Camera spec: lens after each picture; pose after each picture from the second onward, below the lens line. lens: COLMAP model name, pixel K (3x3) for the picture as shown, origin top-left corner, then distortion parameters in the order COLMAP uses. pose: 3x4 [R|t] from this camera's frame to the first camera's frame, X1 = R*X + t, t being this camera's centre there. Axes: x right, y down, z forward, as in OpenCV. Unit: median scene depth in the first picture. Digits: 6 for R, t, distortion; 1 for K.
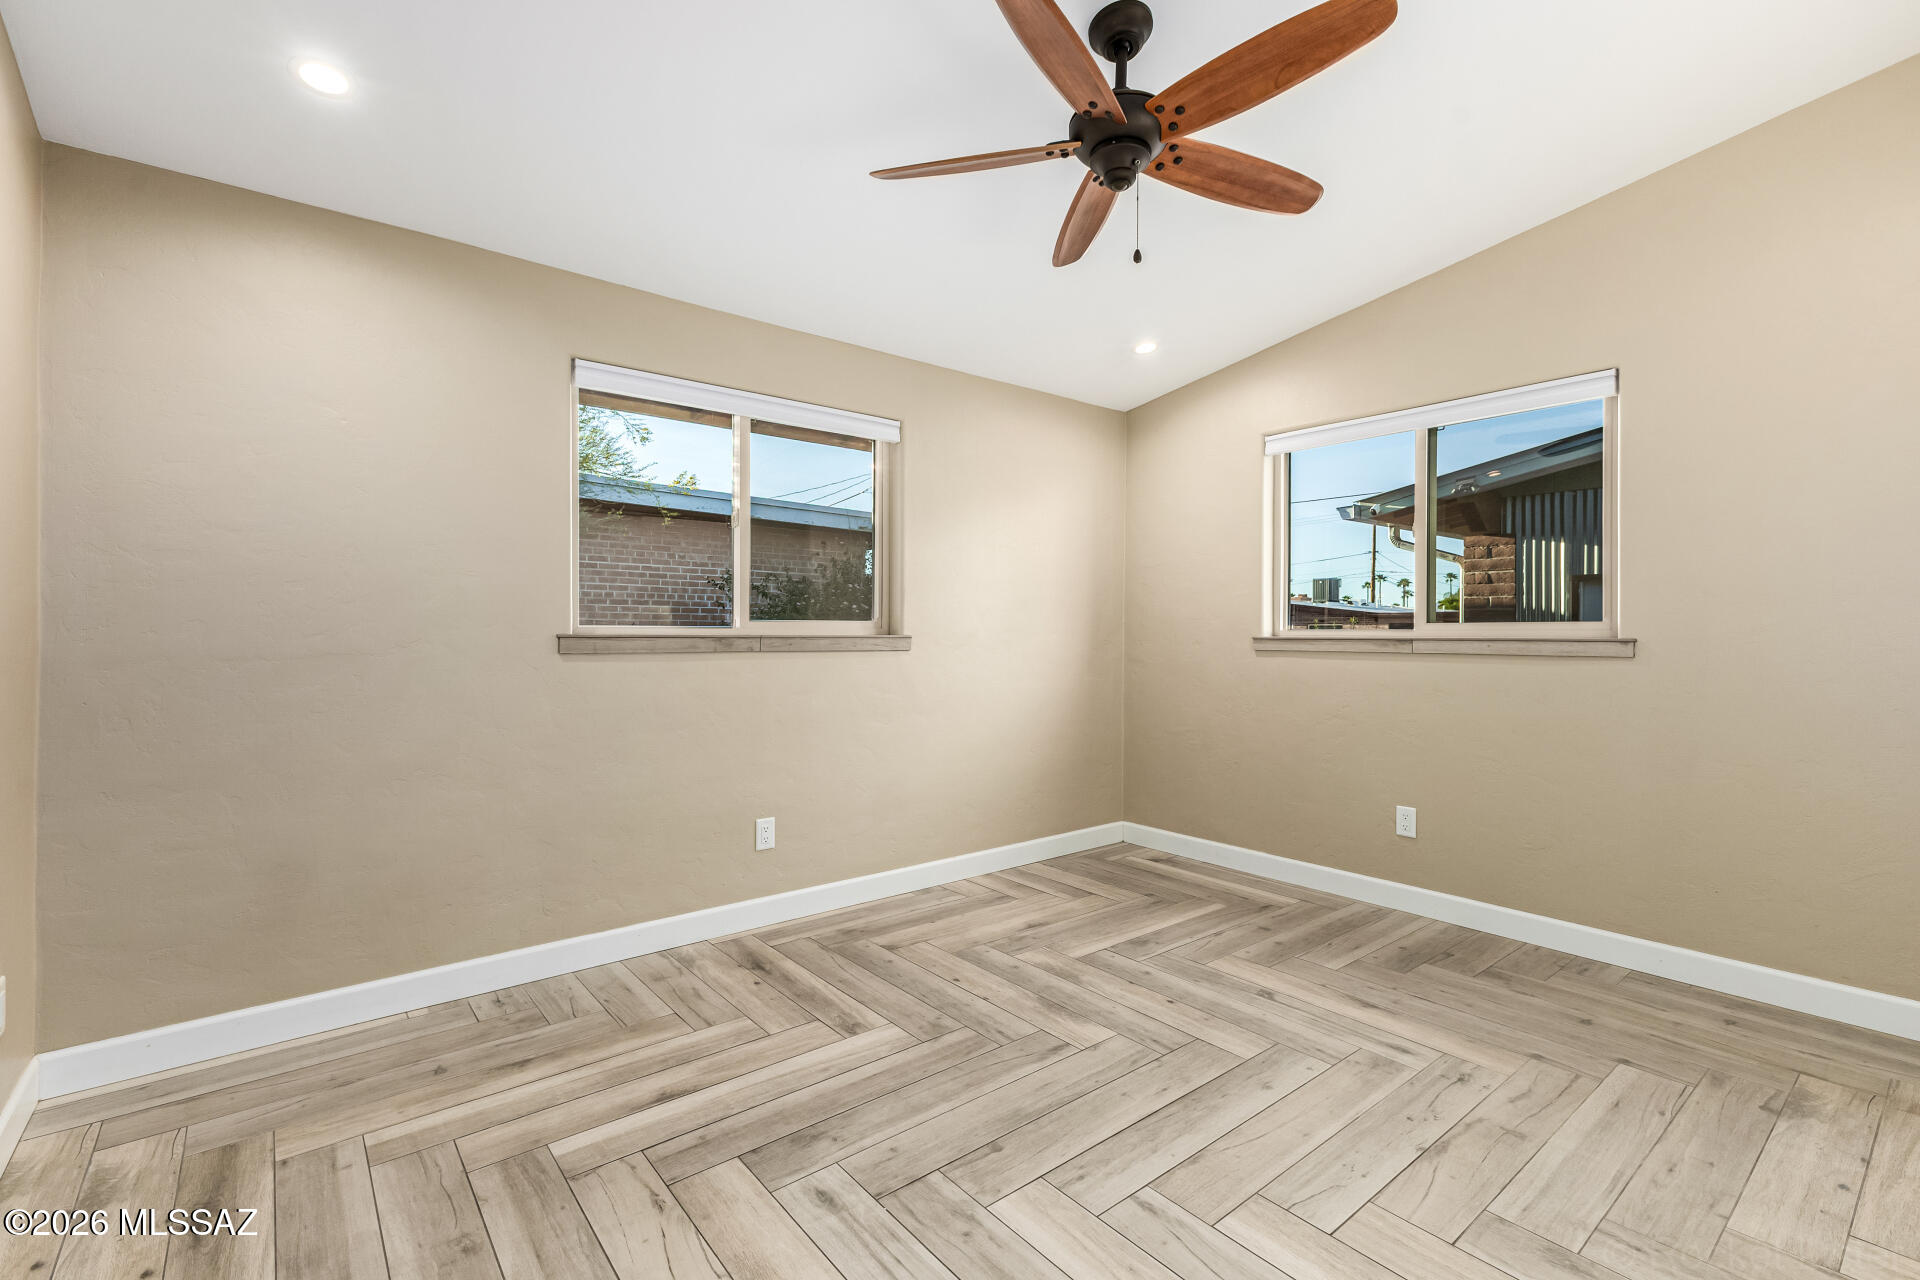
lens RADIAL K [[834.6, 0, 957.7], [0, 834.6, 632.5], [0, 0, 1]] dist [0.014855, -0.004801]
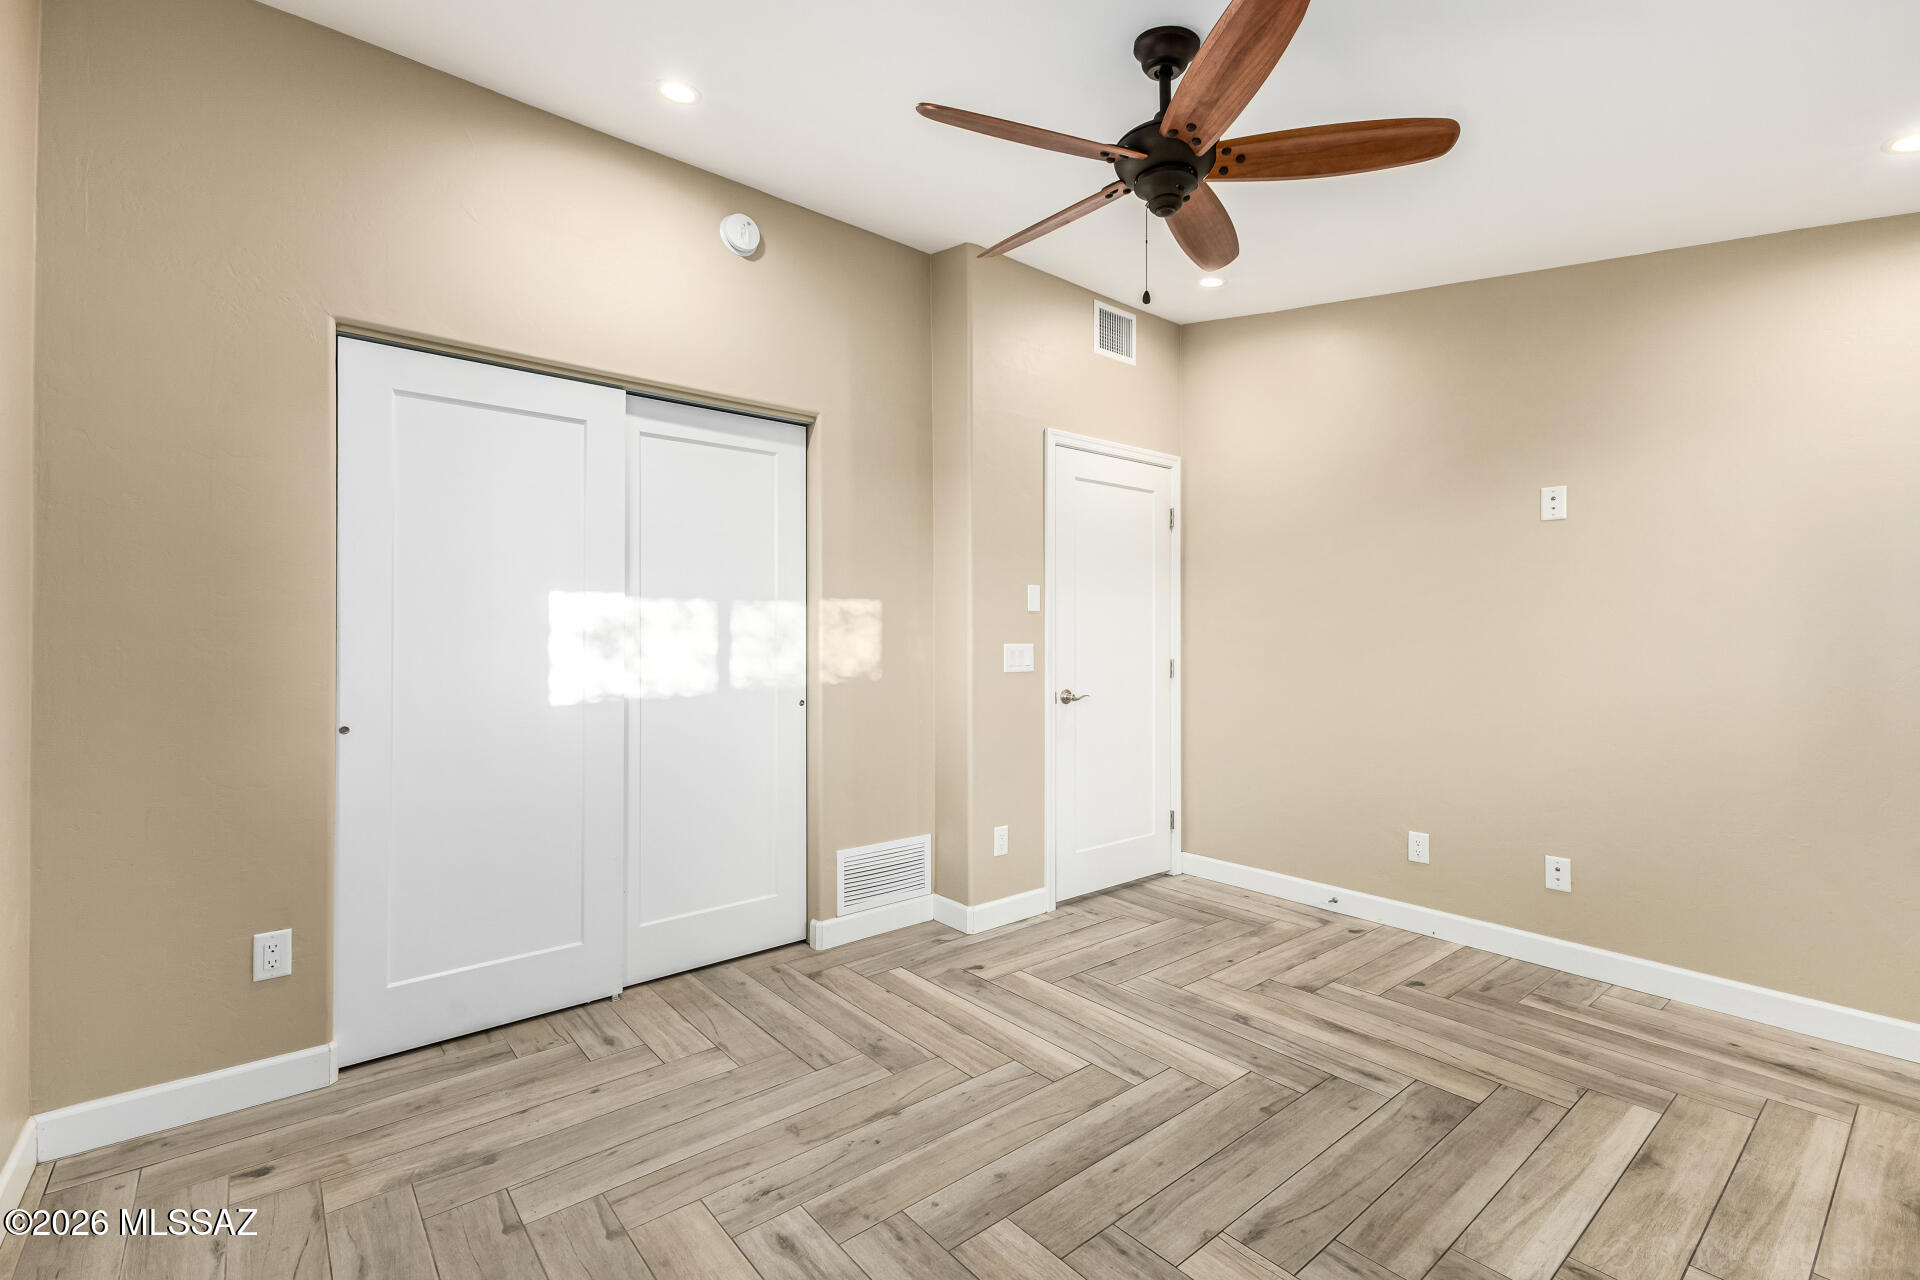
lens RADIAL K [[834.6, 0, 958.5], [0, 834.6, 637.9], [0, 0, 1]] dist [0.014855, -0.004801]
pose [[-0.999938, -0.003588, -0.010557, 0.457380], [-0.003596, 0.999993, 0.000688, -0.031648], [0.010555, 0.000726, -0.999944, 2.034116]]
